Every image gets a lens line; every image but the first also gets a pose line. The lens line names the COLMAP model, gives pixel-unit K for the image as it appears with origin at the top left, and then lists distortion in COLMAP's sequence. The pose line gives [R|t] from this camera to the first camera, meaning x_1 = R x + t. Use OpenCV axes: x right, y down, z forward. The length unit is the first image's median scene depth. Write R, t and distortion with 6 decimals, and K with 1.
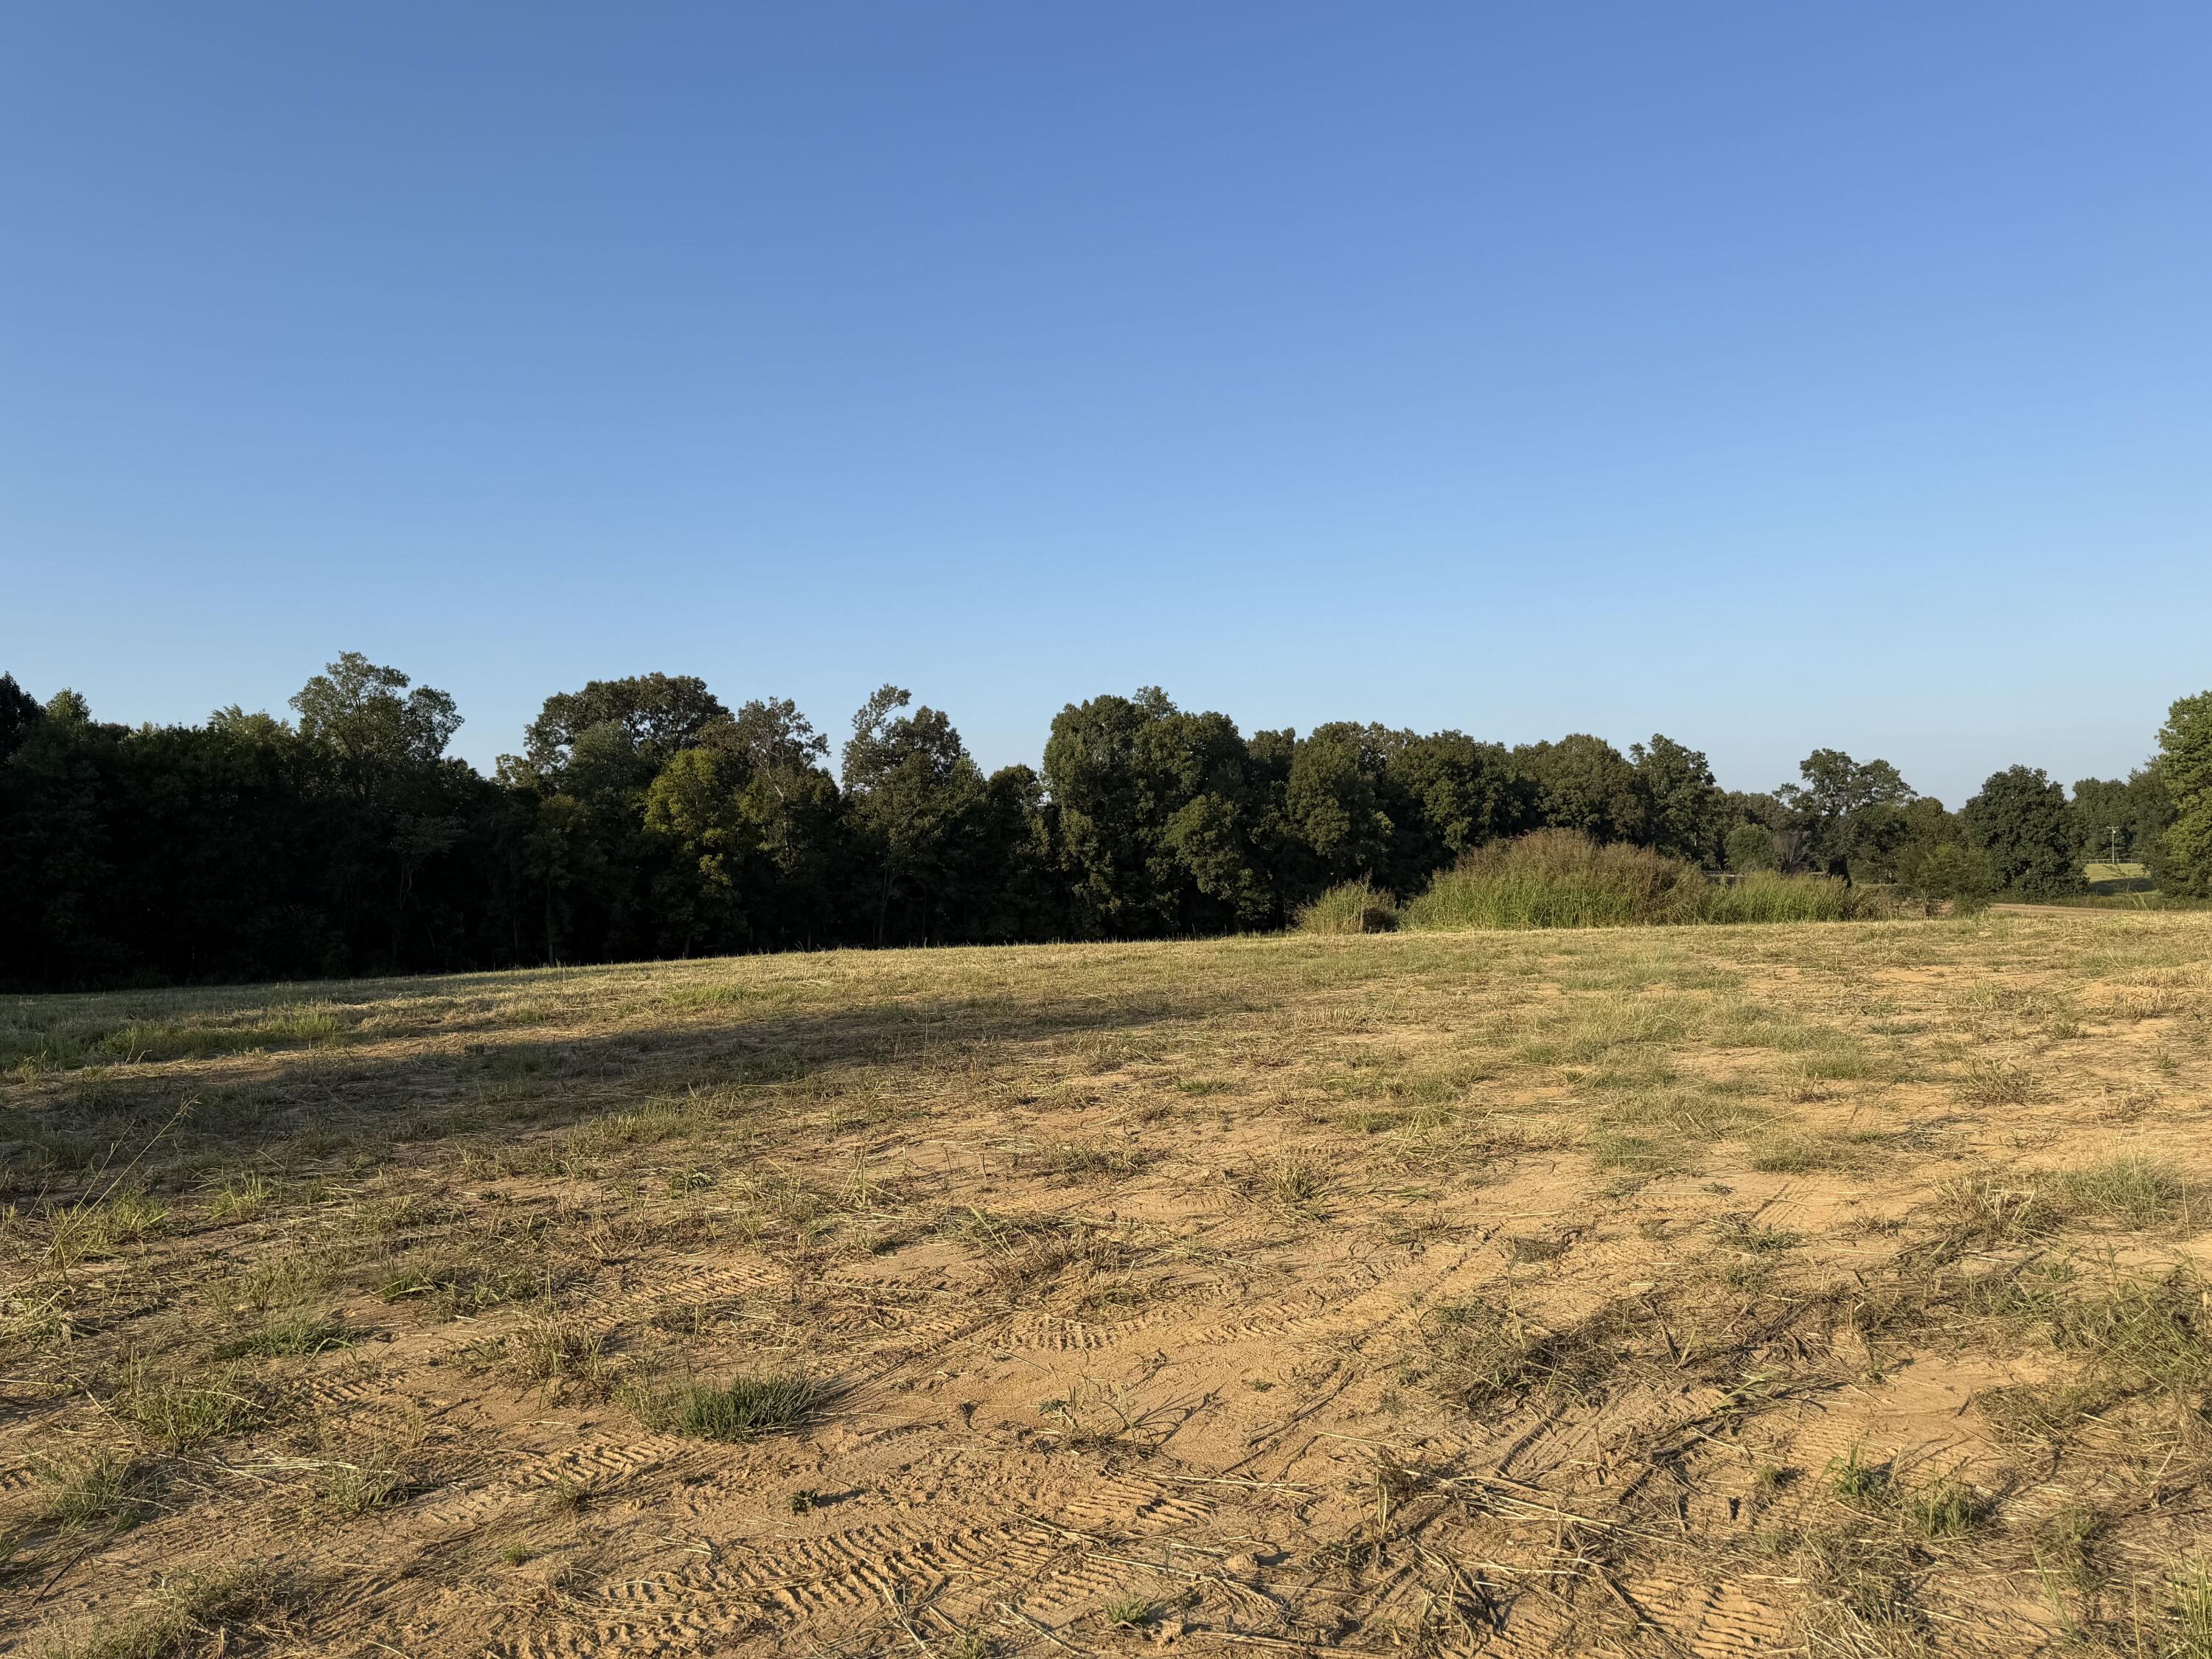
lens RADIAL K [[1557.0, 0, 1098.2], [0, 1557.0, 833.3], [0, 0, 1]] dist [0.073952, -0.083805]
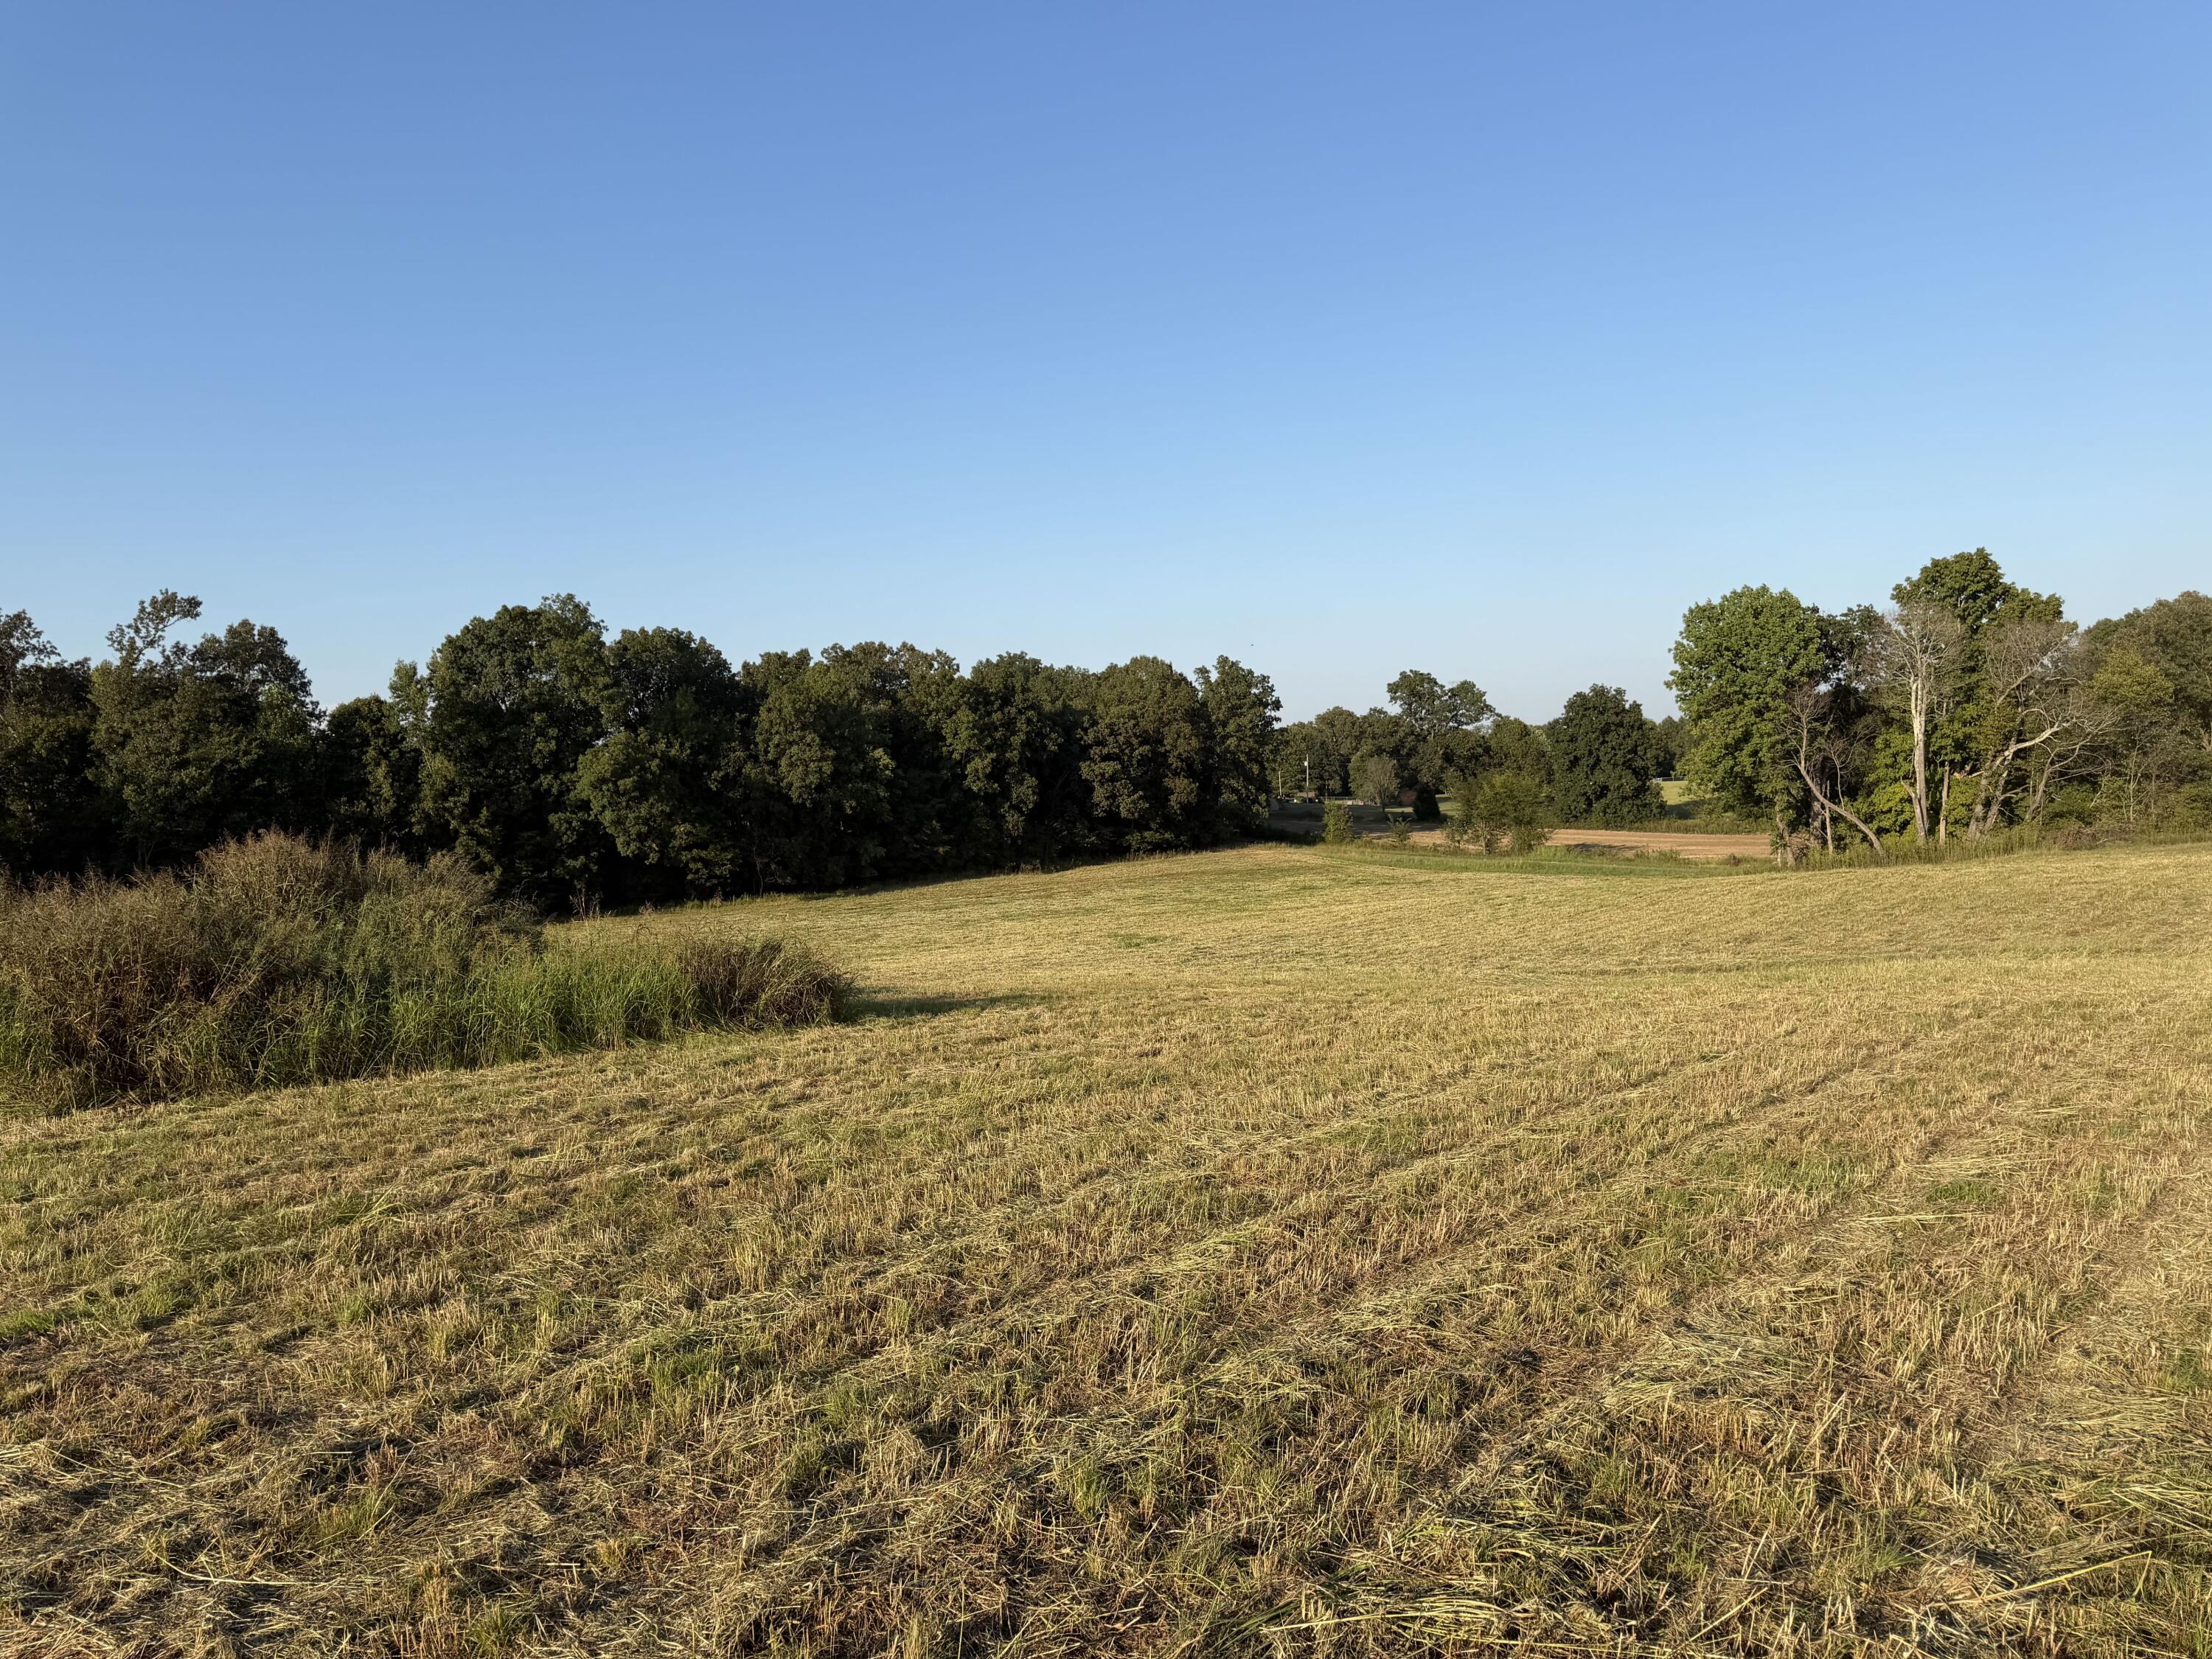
lens RADIAL K [[1557.0, 0, 1102.2], [0, 1557.0, 814.5], [0, 0, 1]] dist [0.073952, -0.083805]
pose [[0.983168, -0.025422, 0.180927, 0.160024], [0.019148, 0.999156, 0.036341, -0.007100], [-0.181698, -0.032265, 0.982825, 0.168719]]
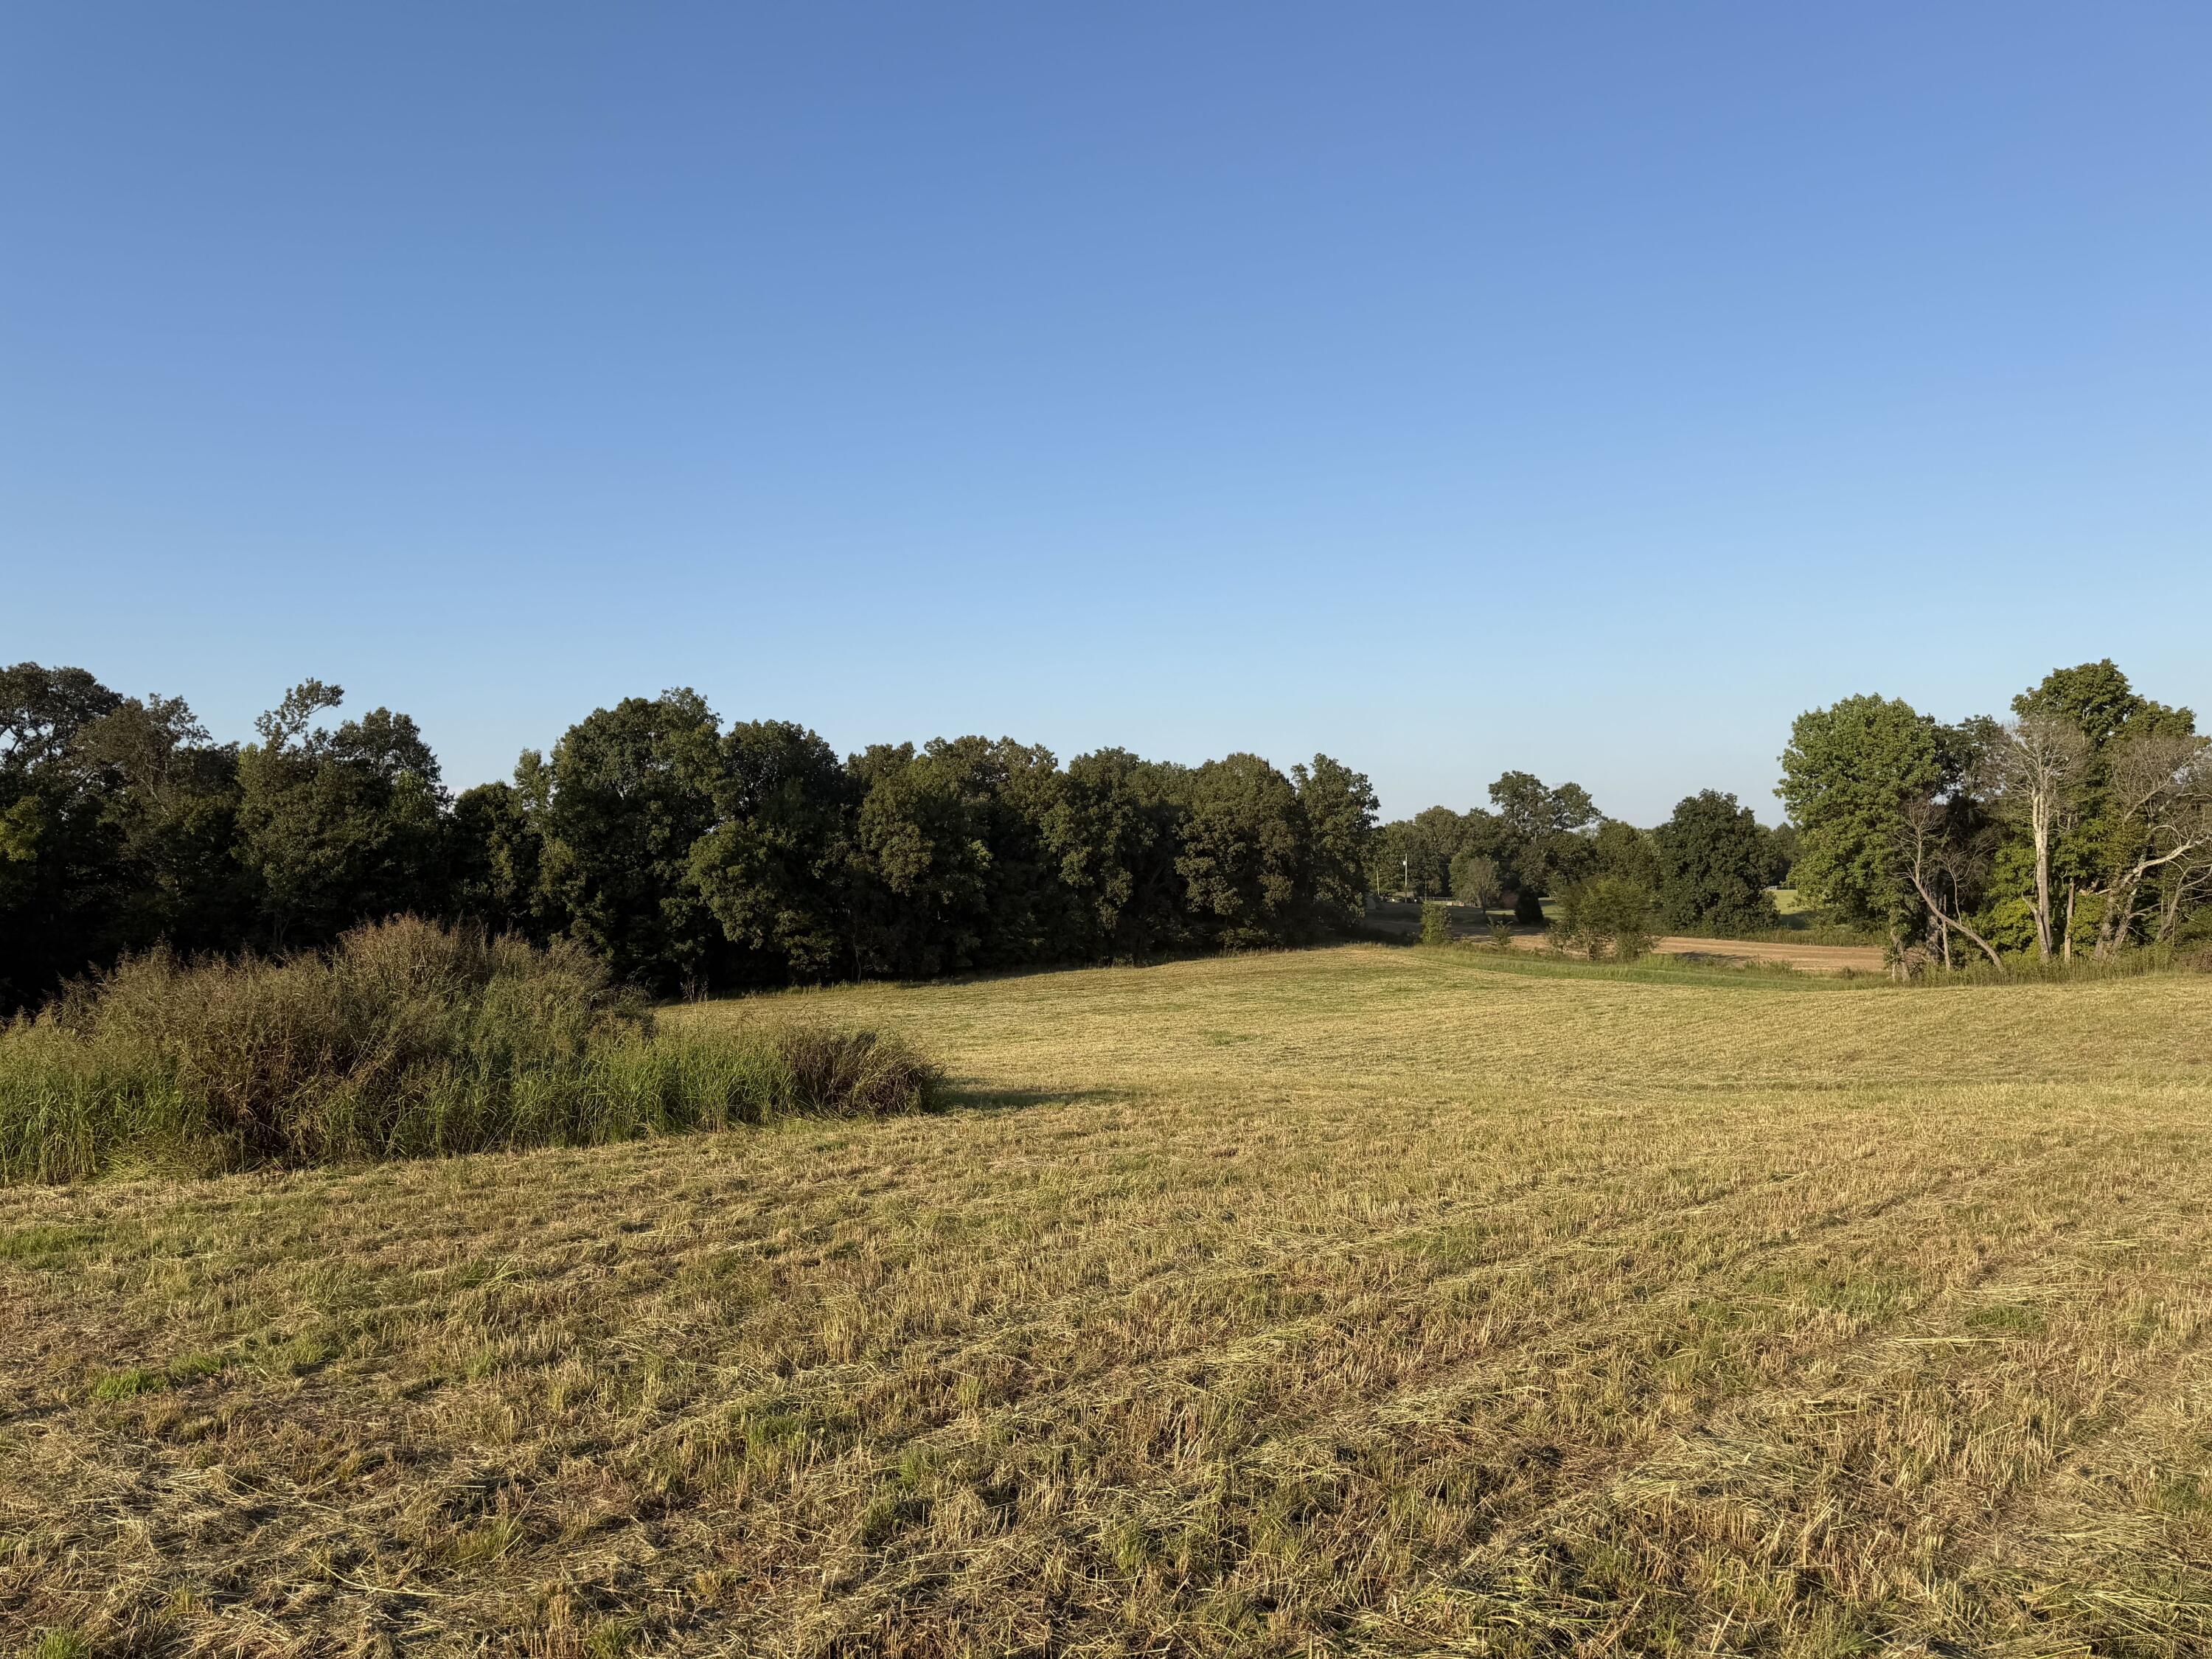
lens RADIAL K [[1557.0, 0, 1090.2], [0, 1557.0, 836.9], [0, 0, 1]] dist [0.073952, -0.083805]
pose [[0.993654, 0.001996, 0.112458, 0.160328], [-0.000902, 0.999952, -0.009772, -0.008246], [-0.112472, 0.009608, 0.993608, 0.163098]]
